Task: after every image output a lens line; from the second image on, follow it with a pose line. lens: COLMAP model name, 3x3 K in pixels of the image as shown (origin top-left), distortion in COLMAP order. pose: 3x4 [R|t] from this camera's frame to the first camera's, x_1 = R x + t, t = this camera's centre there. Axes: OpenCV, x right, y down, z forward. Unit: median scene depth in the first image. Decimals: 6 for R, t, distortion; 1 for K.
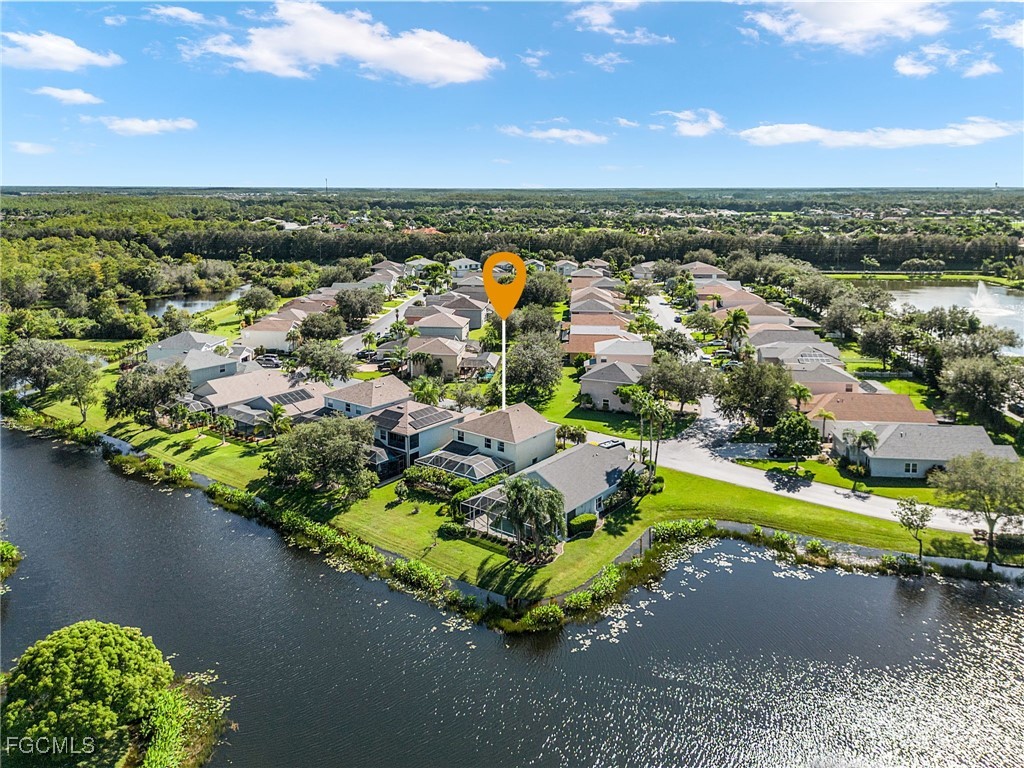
lens RADIAL K [[730.3, 0, 512.0], [0, 730.3, 384.0], [0, 0, 1]] dist [0.019010, -0.000282]
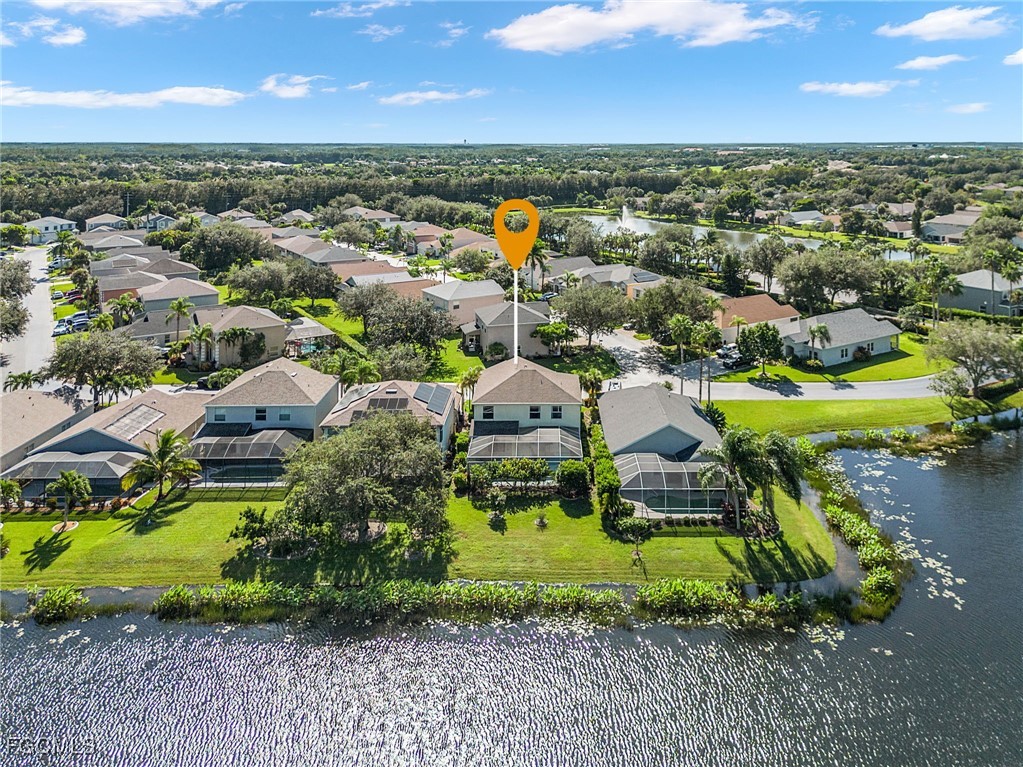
lens RADIAL K [[729.6, 0, 511.5], [0, 729.6, 383.5], [0, 0, 1]] dist [0.019010, -0.000282]
pose [[0.795066, -0.186604, 0.577104, -0.476441], [0.156350, 0.982395, 0.102252, -0.029881], [-0.586024, 0.008934, 0.810245, 0.399195]]
